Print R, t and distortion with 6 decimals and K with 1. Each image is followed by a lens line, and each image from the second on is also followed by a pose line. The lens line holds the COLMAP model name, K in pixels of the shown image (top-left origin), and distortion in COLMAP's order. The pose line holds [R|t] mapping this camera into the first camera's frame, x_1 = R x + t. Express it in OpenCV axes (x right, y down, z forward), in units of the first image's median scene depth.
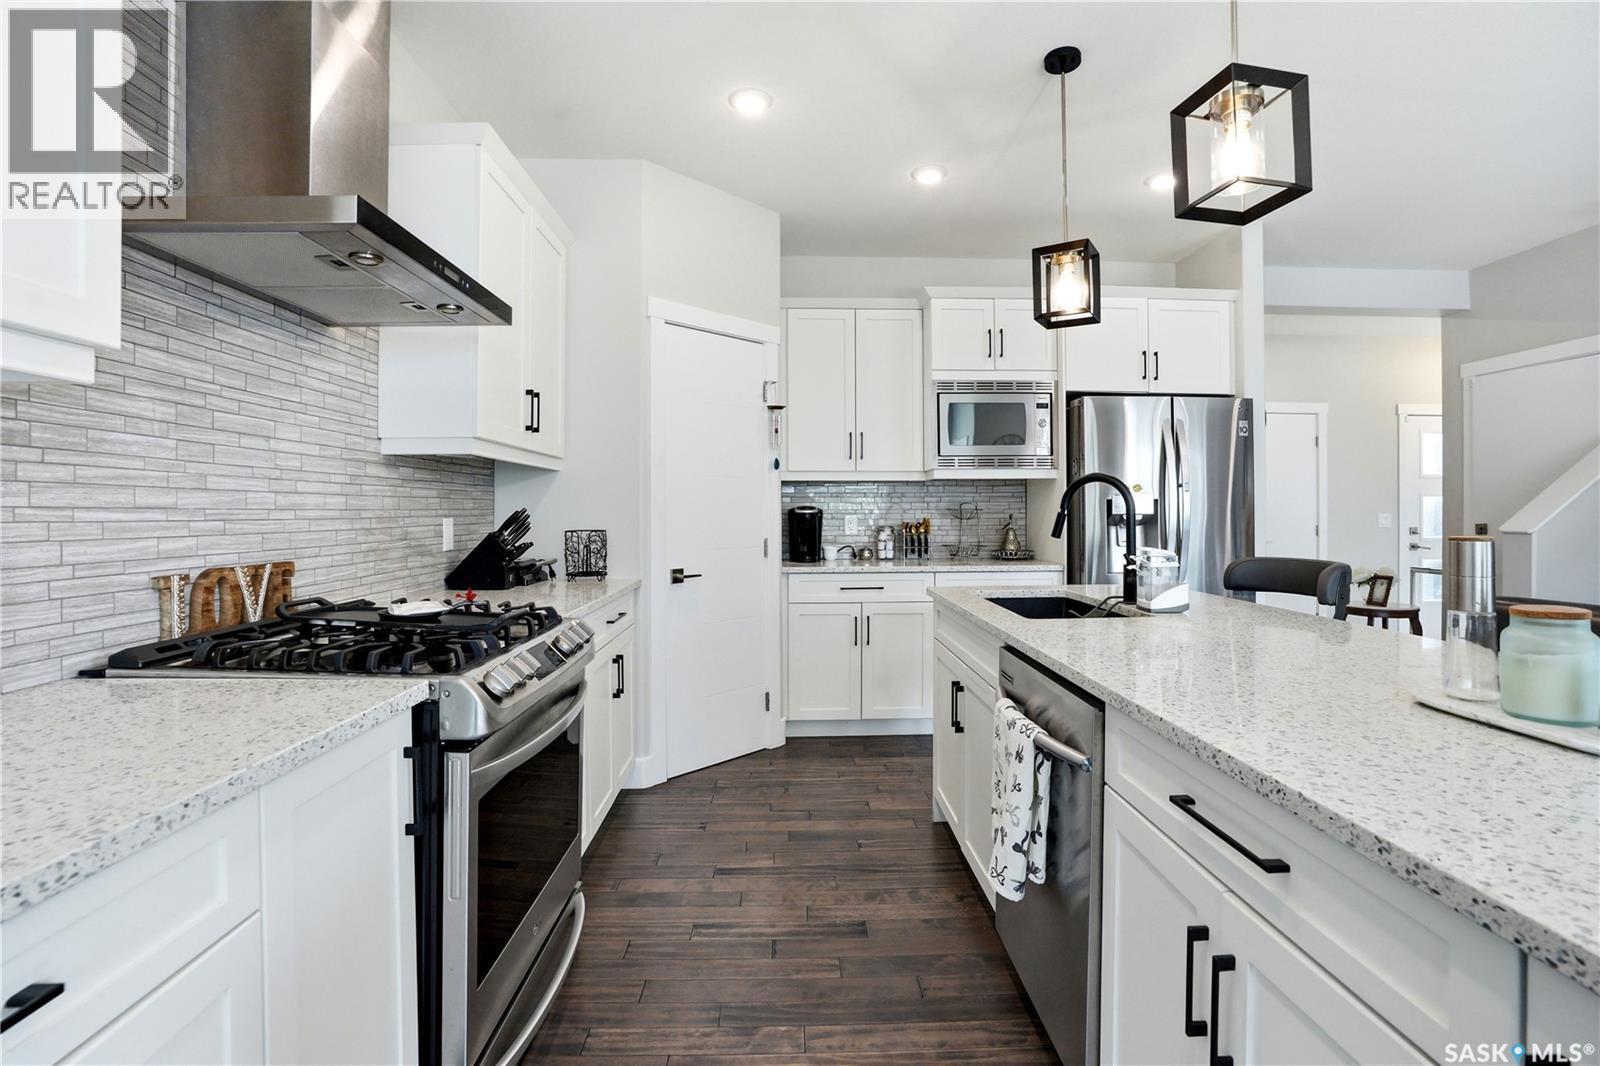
lens RADIAL K [[748.7, 0, 807.6], [0, 748.7, 523.3], [0, 0, 1]] dist [-0.080673, 0.038582]
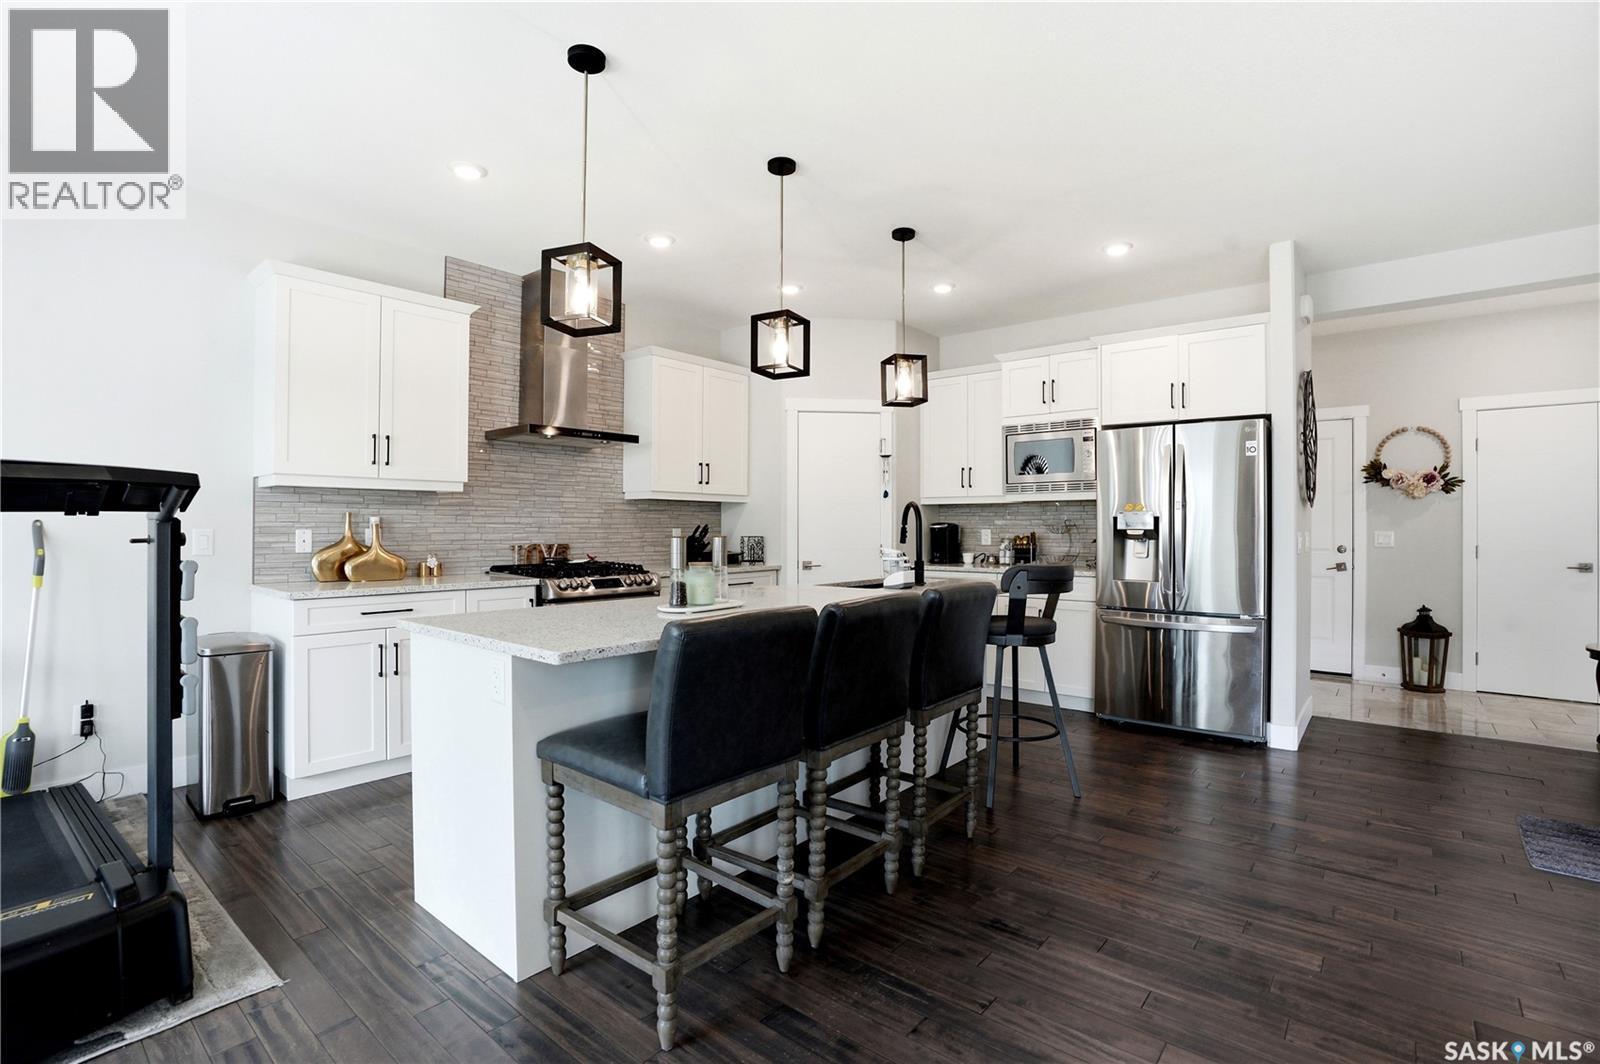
lens RADIAL K [[748.7, 0, 807.6], [0, 748.7, 522.3], [0, 0, 1]] dist [-0.080673, 0.038582]
pose [[0.751390, -0.001310, -0.659857, 0.812570], [-0.014907, 0.999709, -0.018959, 0.006221], [0.659690, 0.024082, 0.751152, -0.206541]]
